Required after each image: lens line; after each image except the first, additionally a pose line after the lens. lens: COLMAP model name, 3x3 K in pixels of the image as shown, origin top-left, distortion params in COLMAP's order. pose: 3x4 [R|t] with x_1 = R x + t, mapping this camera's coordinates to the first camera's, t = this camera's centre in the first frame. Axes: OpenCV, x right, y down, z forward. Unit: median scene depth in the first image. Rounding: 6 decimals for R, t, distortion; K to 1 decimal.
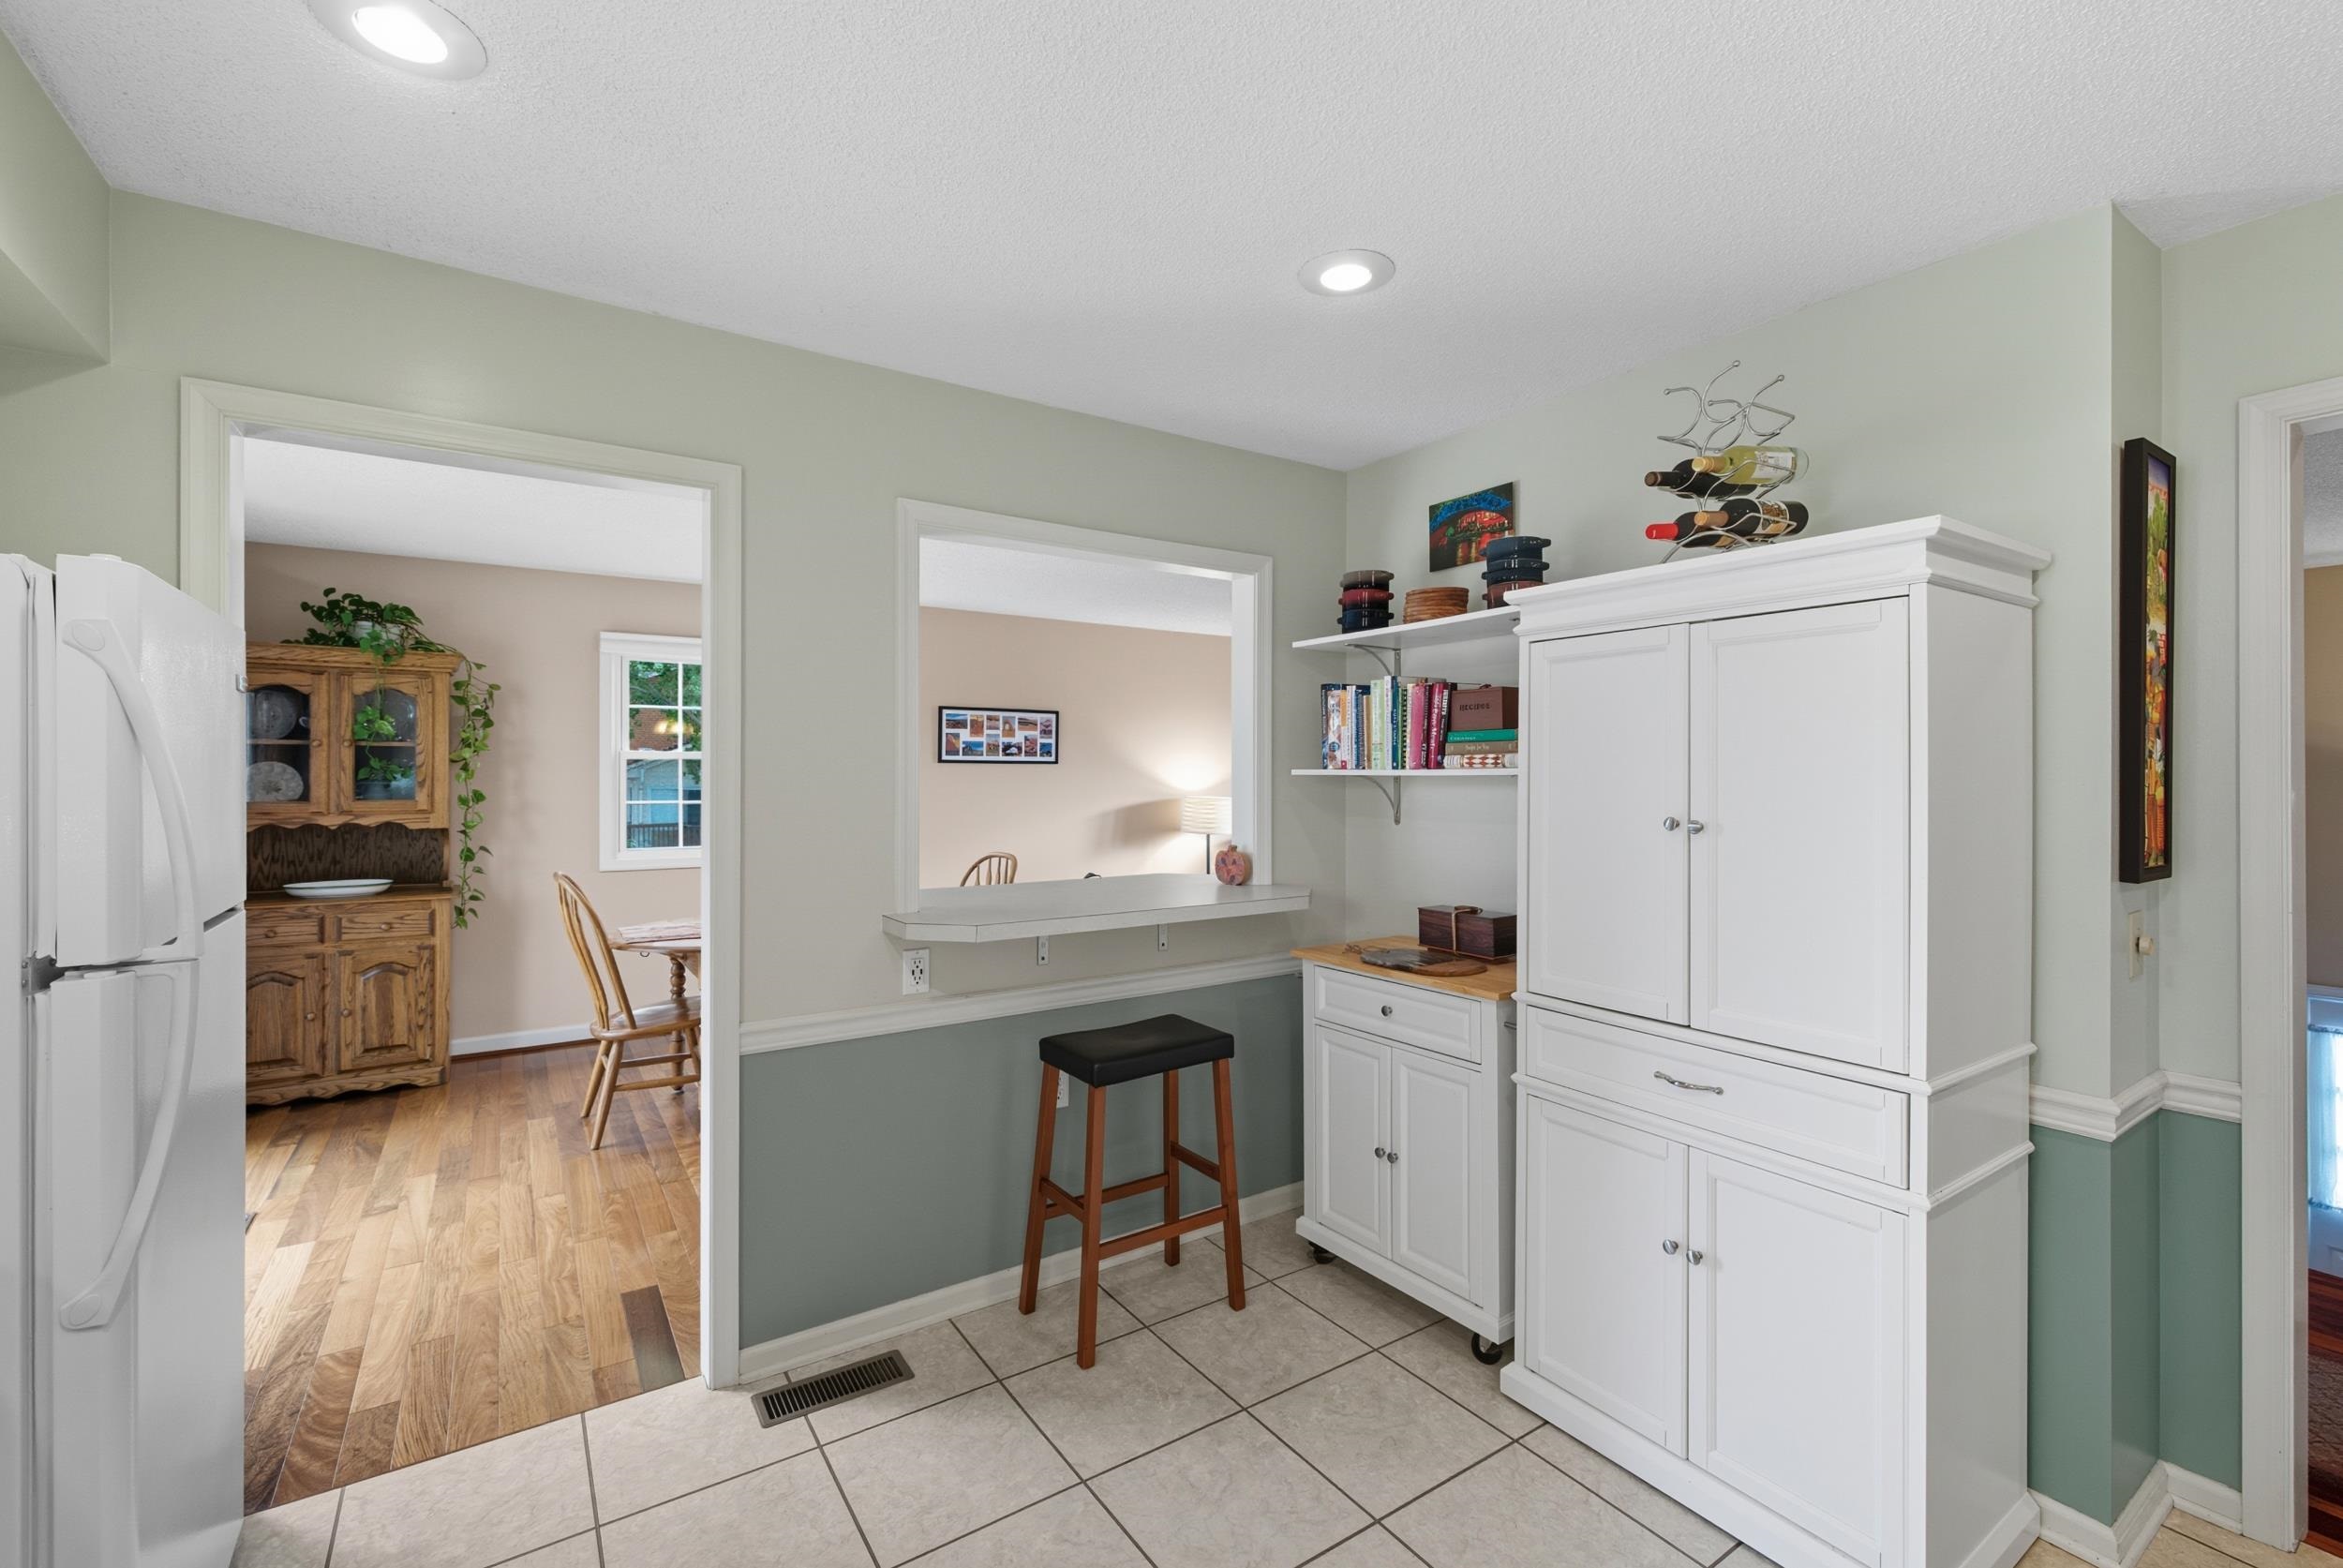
lens RADIAL K [[998.7, 0, 1175.7], [0, 998.7, 778.1], [0, 0, 1]] dist [-0.002016, -0.000245]
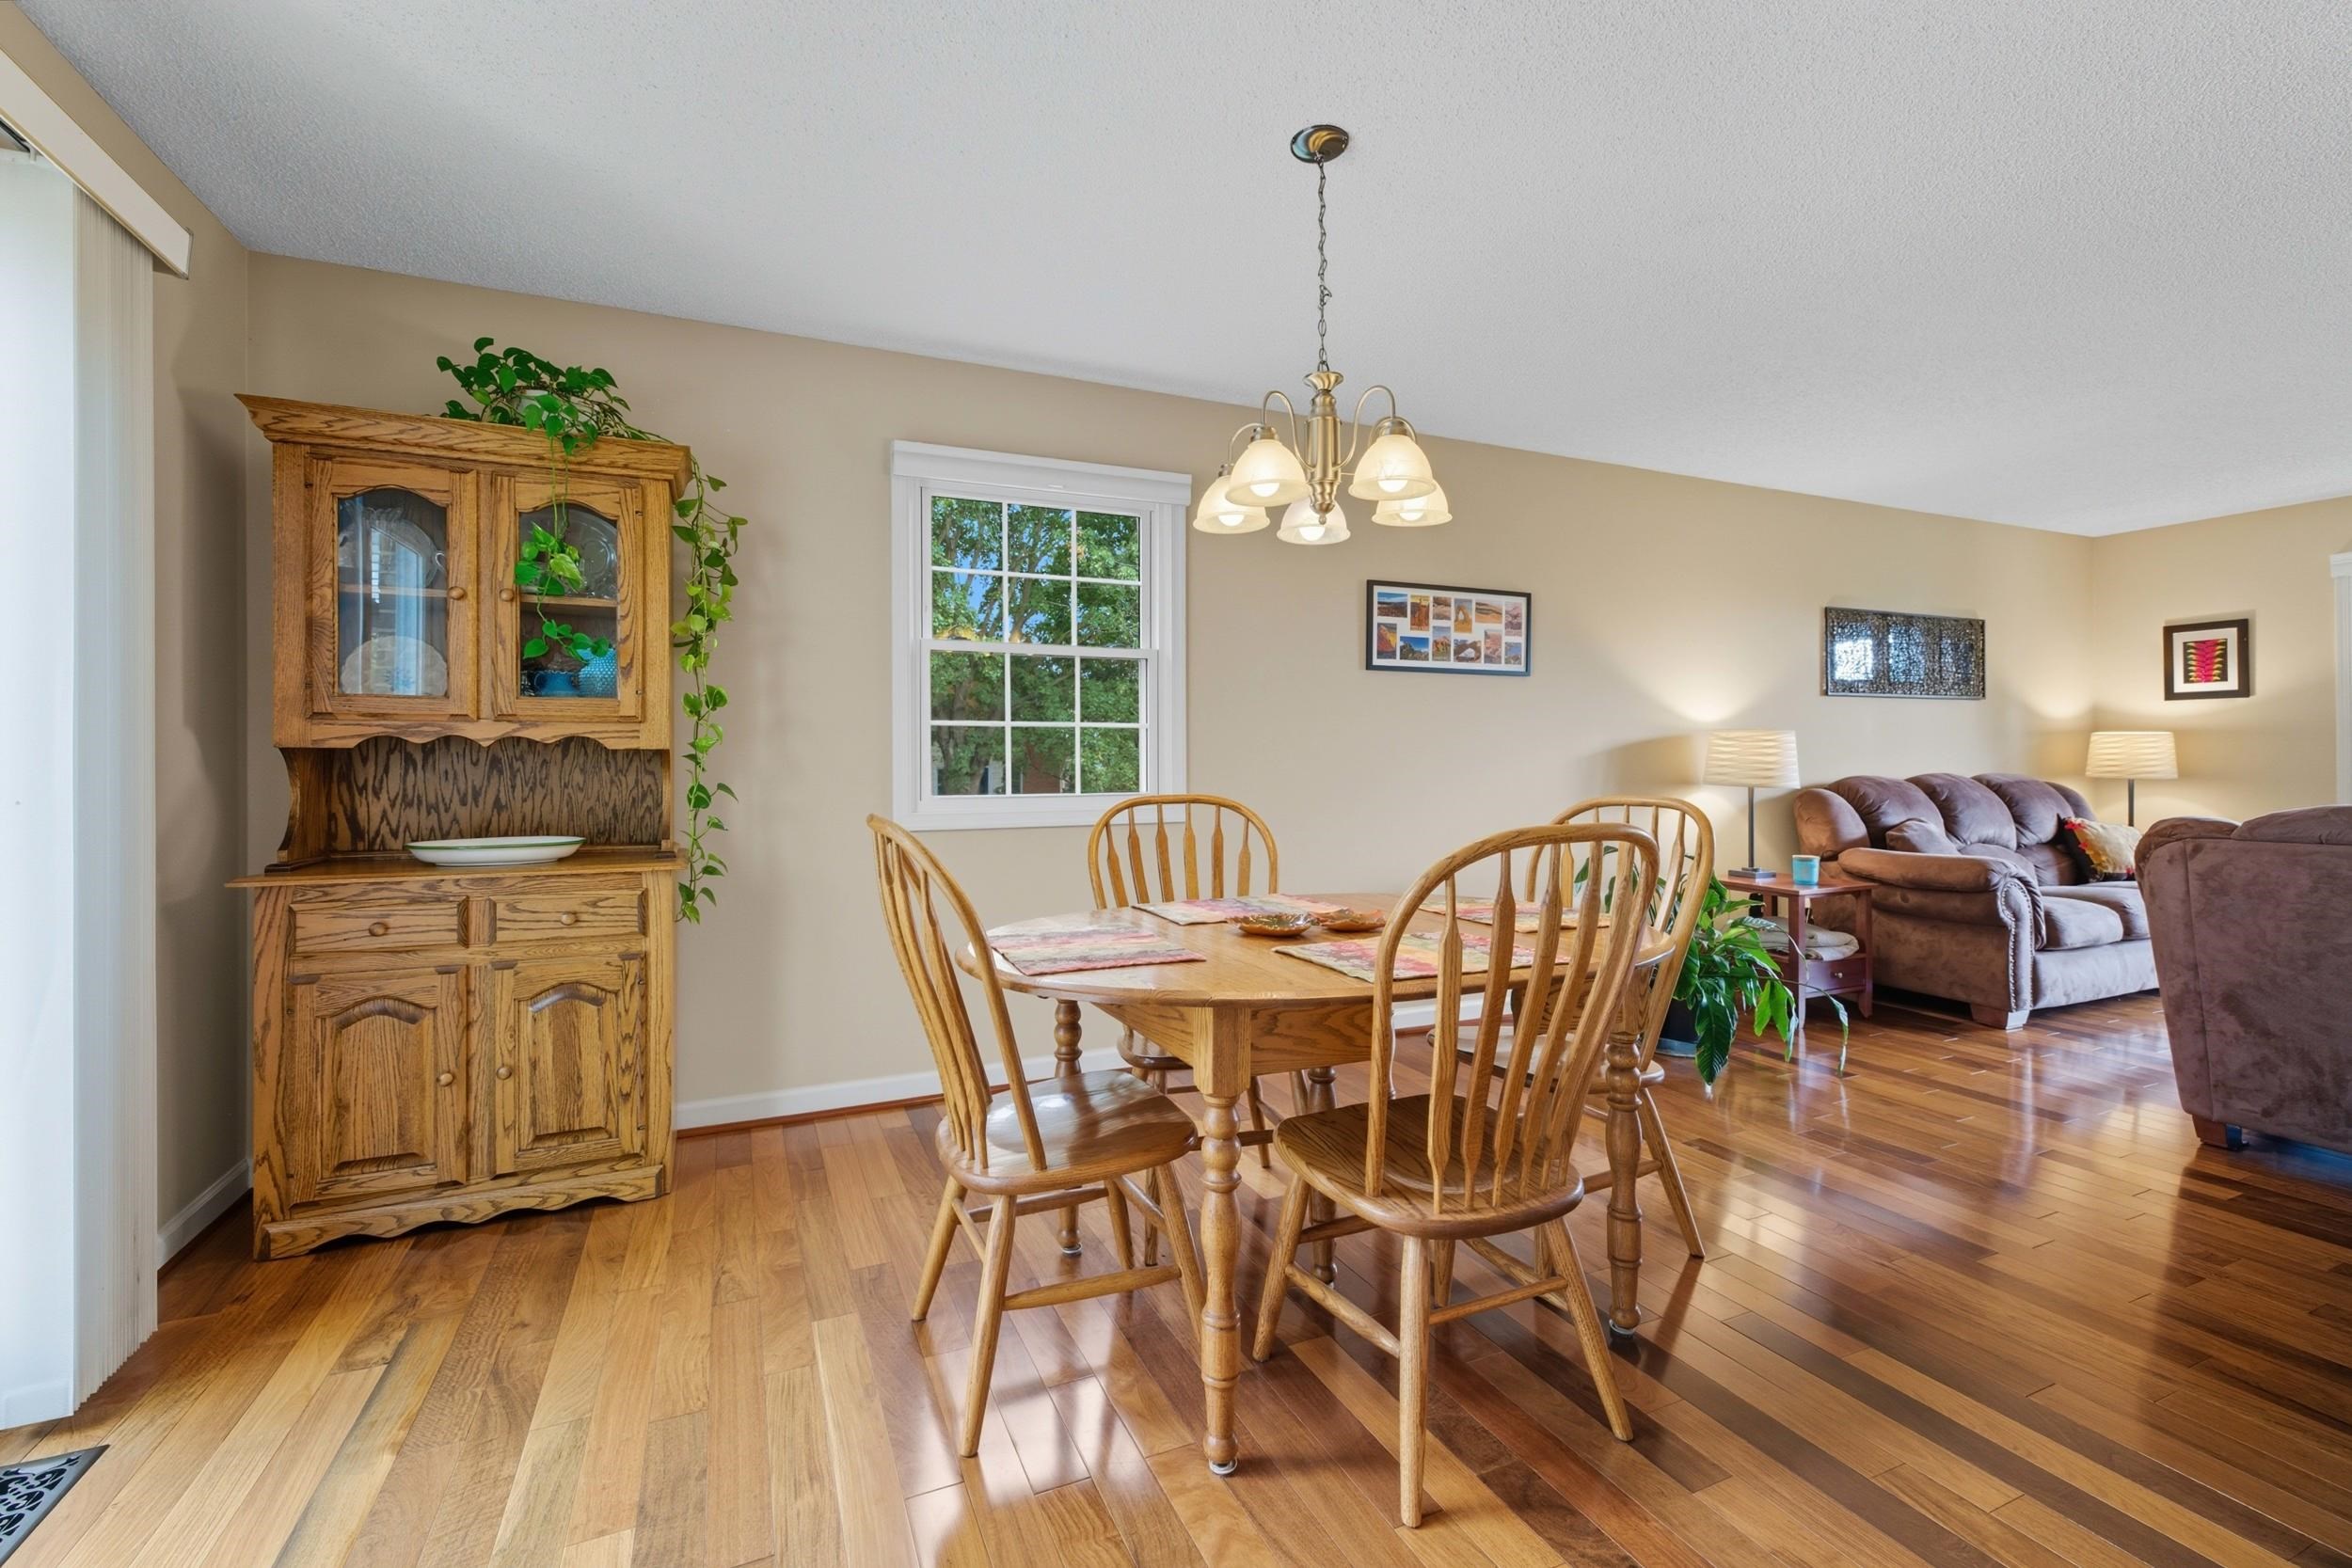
lens RADIAL K [[1002.5, 0, 1176.1], [0, 1002.5, 763.1], [0, 0, 1]] dist [-0.002016, -0.000245]
pose [[0.984802, -0.004783, -0.173617, -0.345839], [0.004938, 0.999988, 0.000461, 0.060876], [0.173612, -0.001311, 0.984813, 0.489027]]
